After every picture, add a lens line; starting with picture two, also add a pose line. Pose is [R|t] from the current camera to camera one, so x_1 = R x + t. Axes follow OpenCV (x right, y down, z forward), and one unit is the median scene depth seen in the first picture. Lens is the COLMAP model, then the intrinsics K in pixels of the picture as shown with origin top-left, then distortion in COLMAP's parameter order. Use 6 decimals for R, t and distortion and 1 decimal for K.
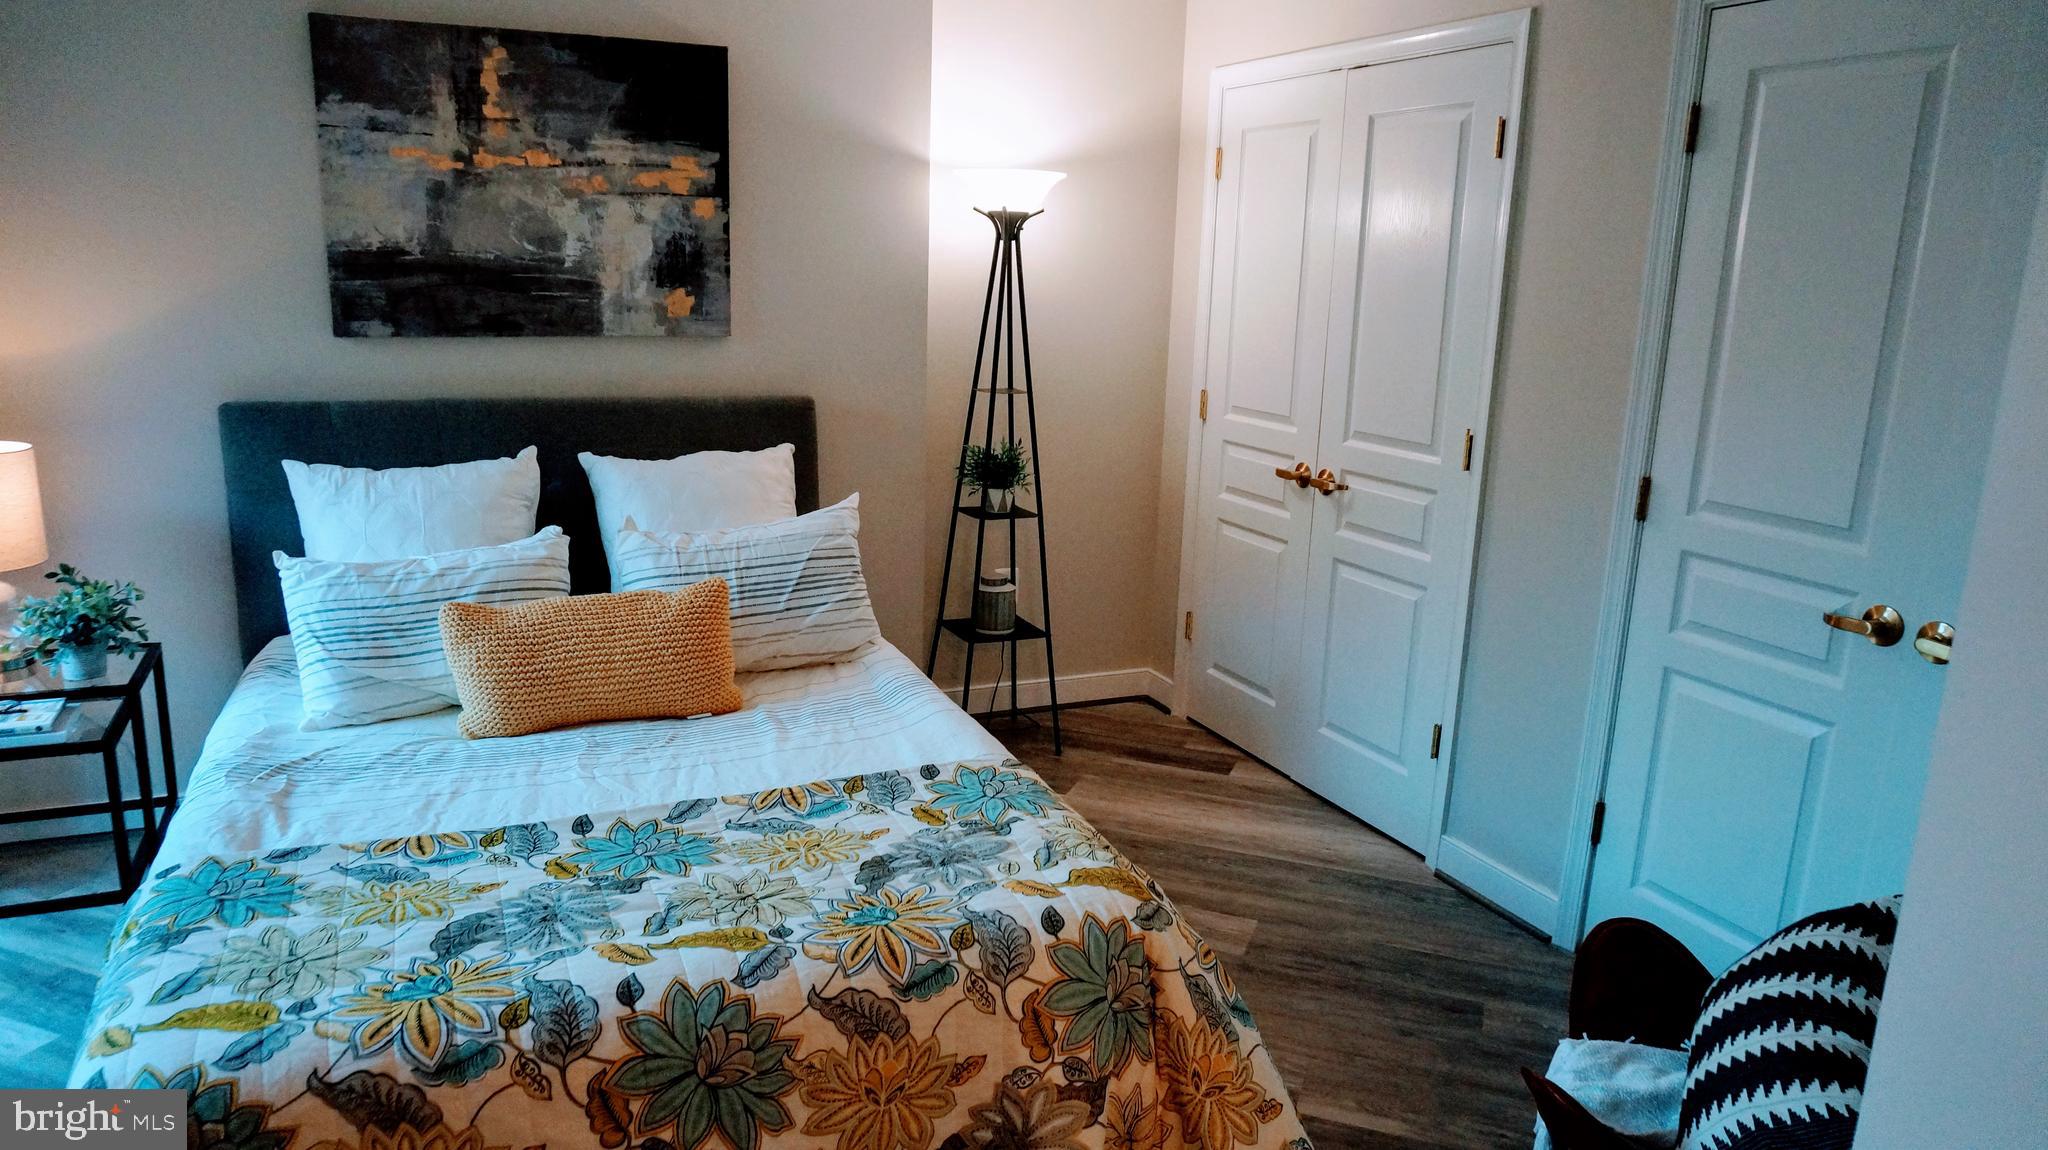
lens RADIAL K [[1363.8, 0, 1024.8], [0, 1363.8, 584.4], [0, 0, 1]] dist [-0.050802, 0.037088]
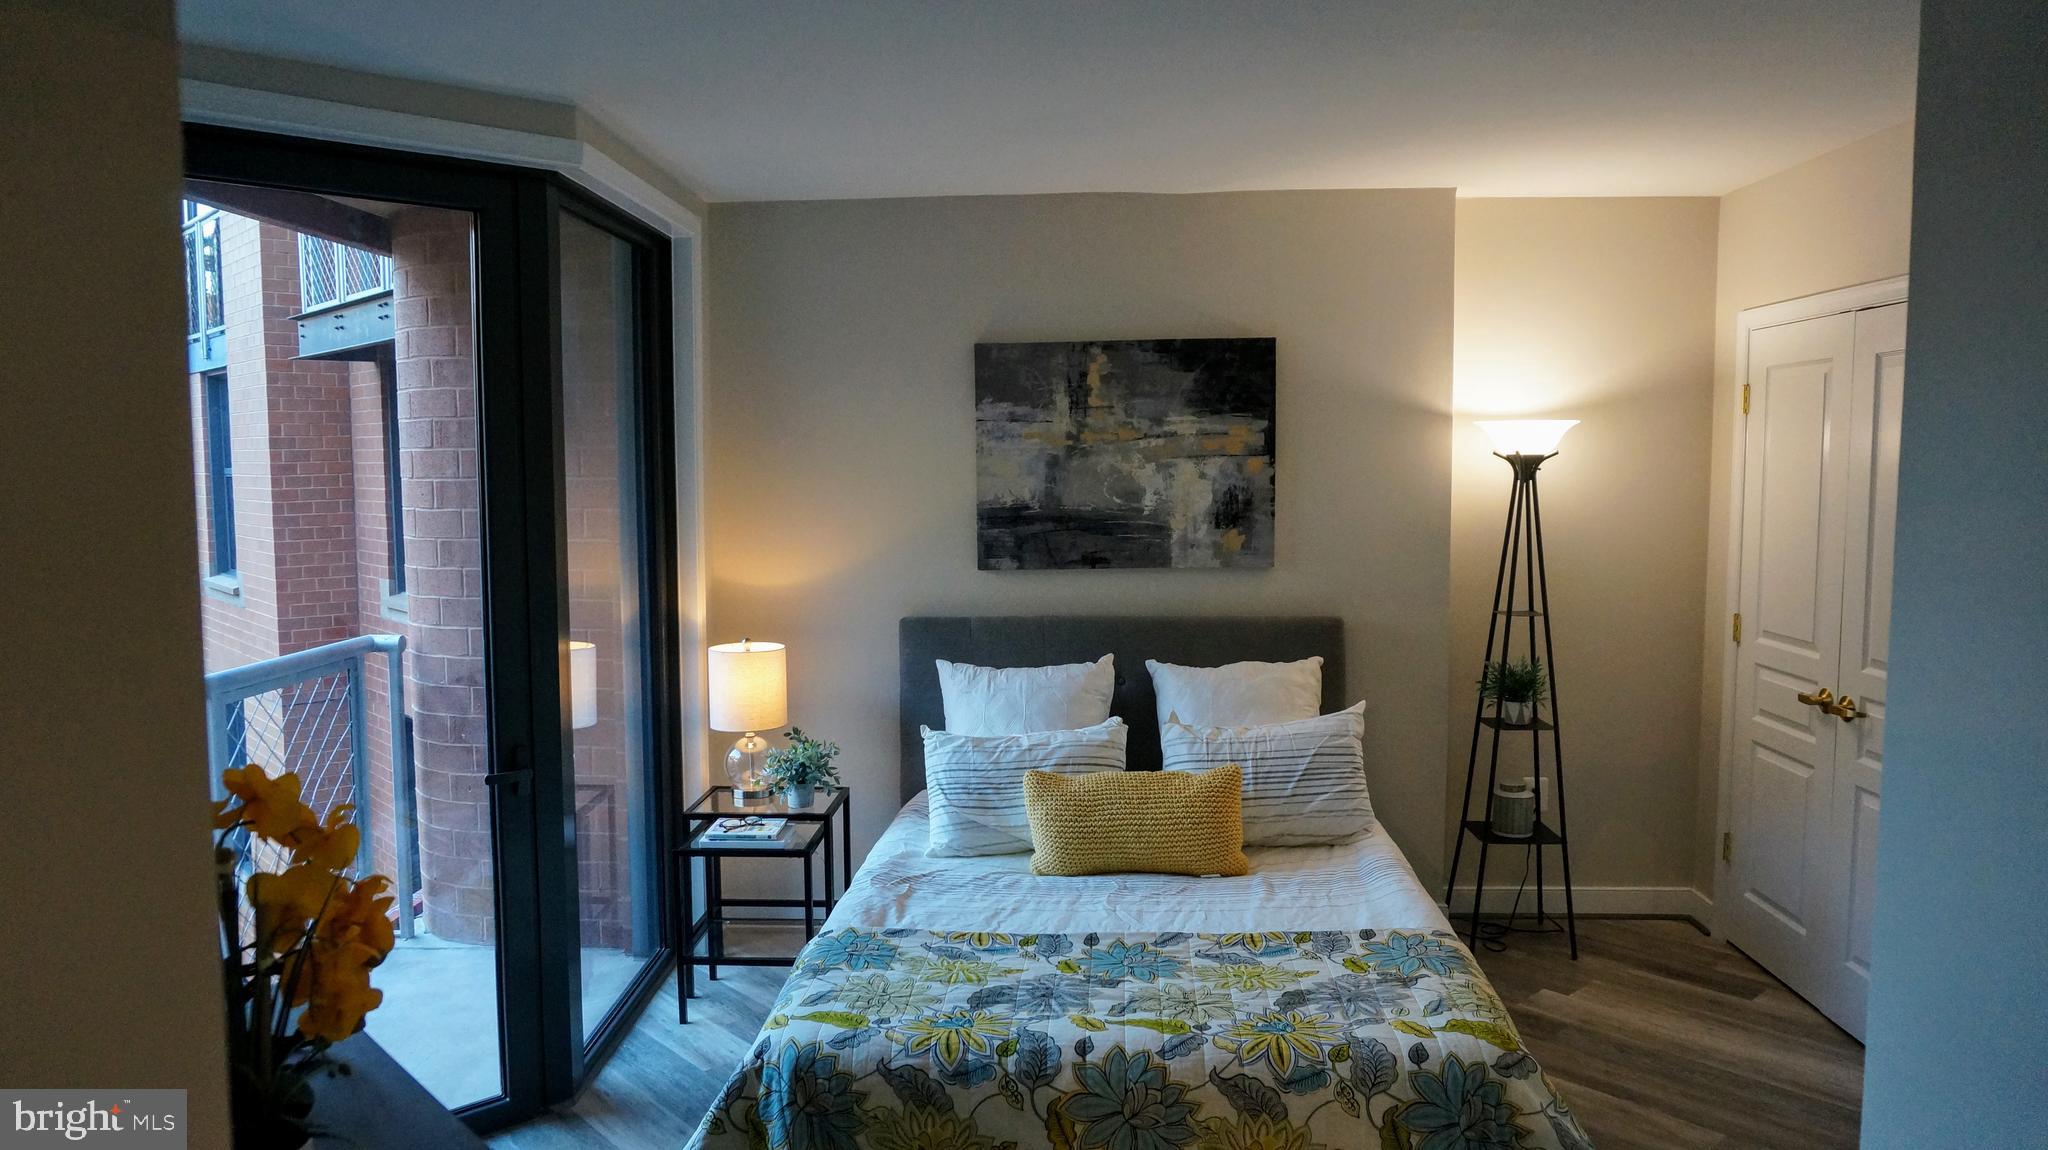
lens RADIAL K [[1363.8, 0, 1024.8], [0, 1363.8, 584.4], [0, 0, 1]] dist [-0.050802, 0.037088]
pose [[0.887121, 0.000949, -0.461537, 0.184261], [-0.069924, 0.988731, -0.132369, 0.010385], [0.456210, 0.149700, 0.877190, -0.203788]]
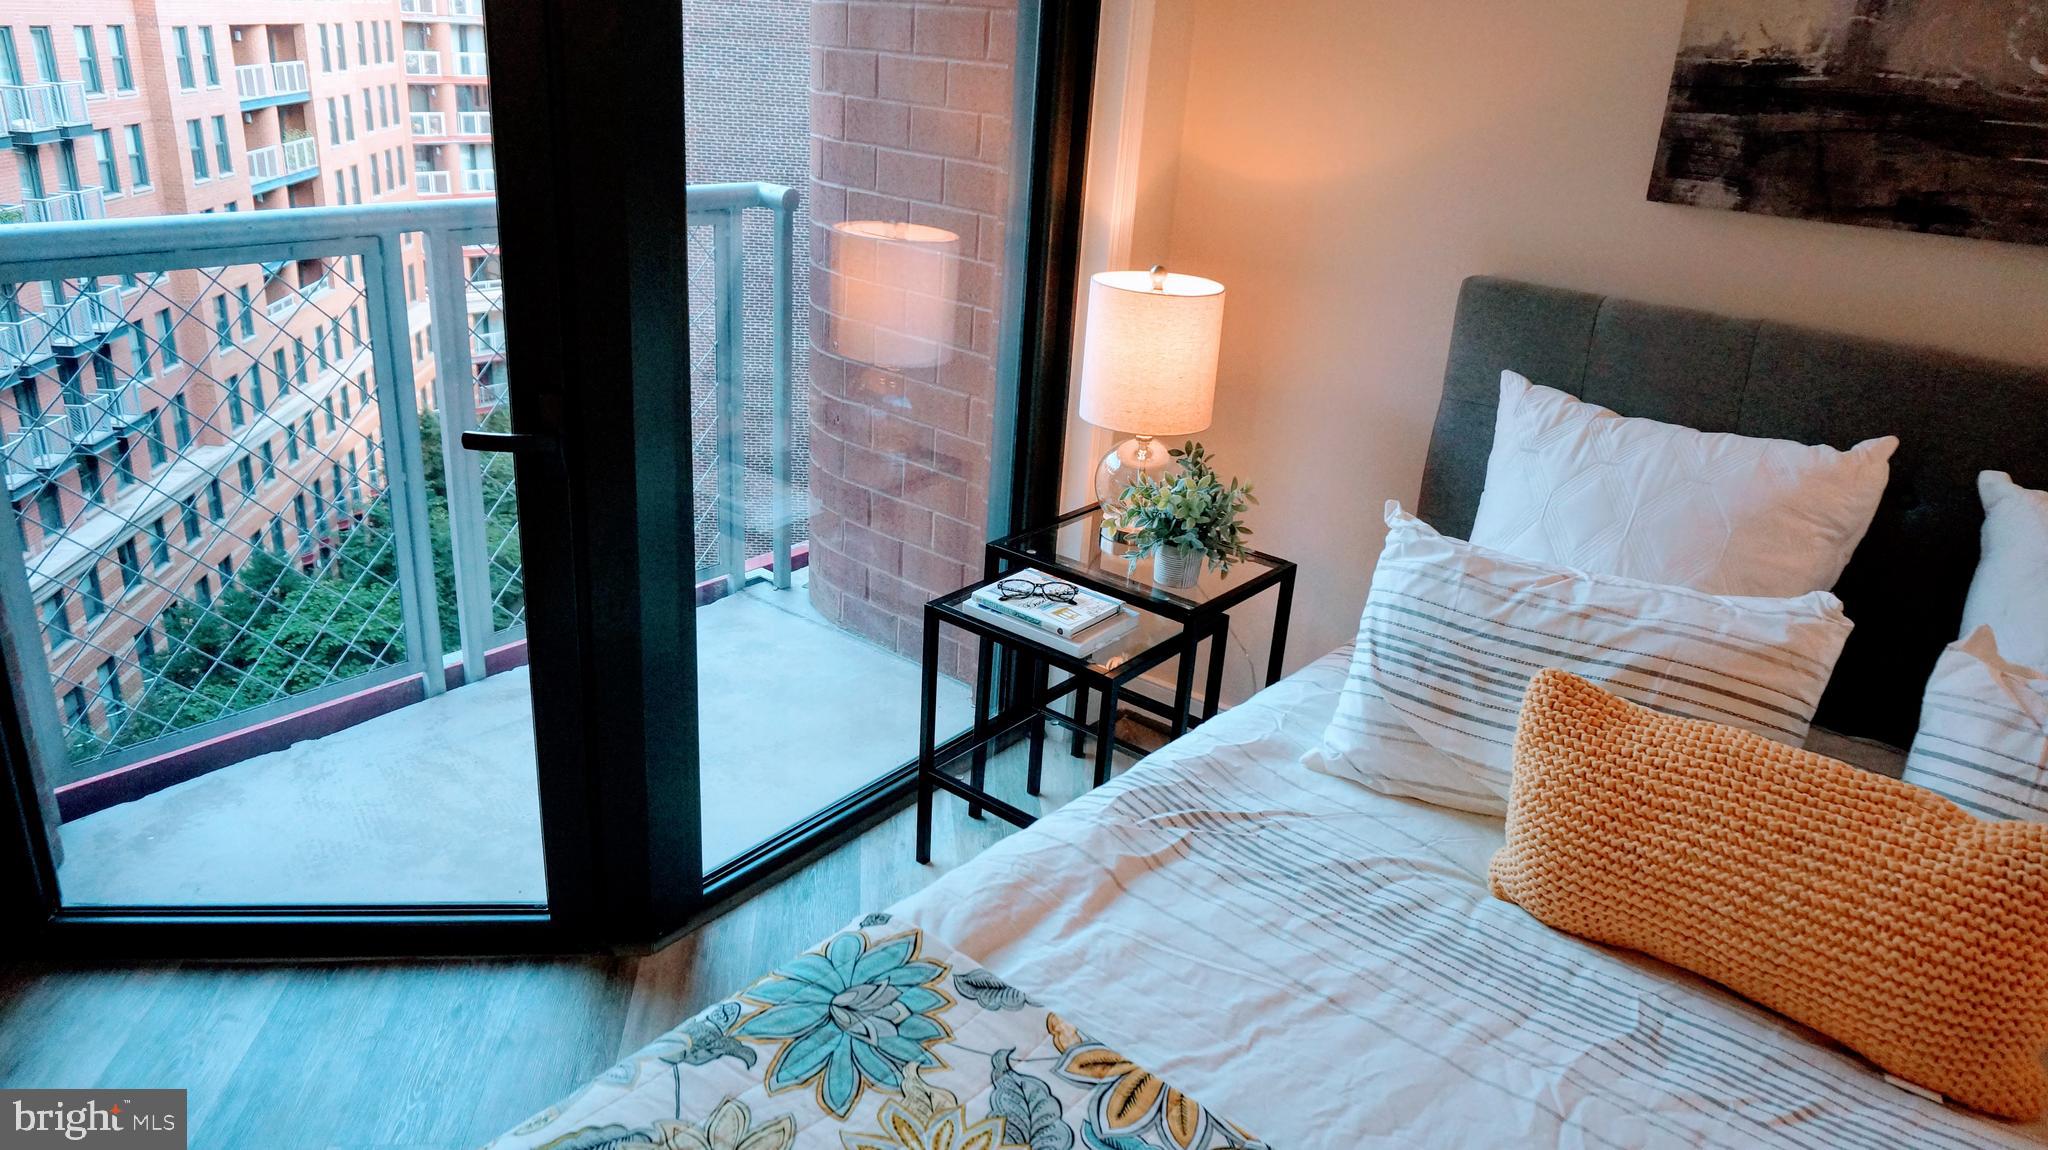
lens RADIAL K [[1363.8, 0, 1024.8], [0, 1363.8, 584.4], [0, 0, 1]] dist [-0.050802, 0.037088]
pose [[0.440968, 0.334883, -0.832707, -0.049137], [-0.254448, 0.936364, 0.241825, -0.102883], [0.860699, 0.105244, 0.498117, 0.497236]]
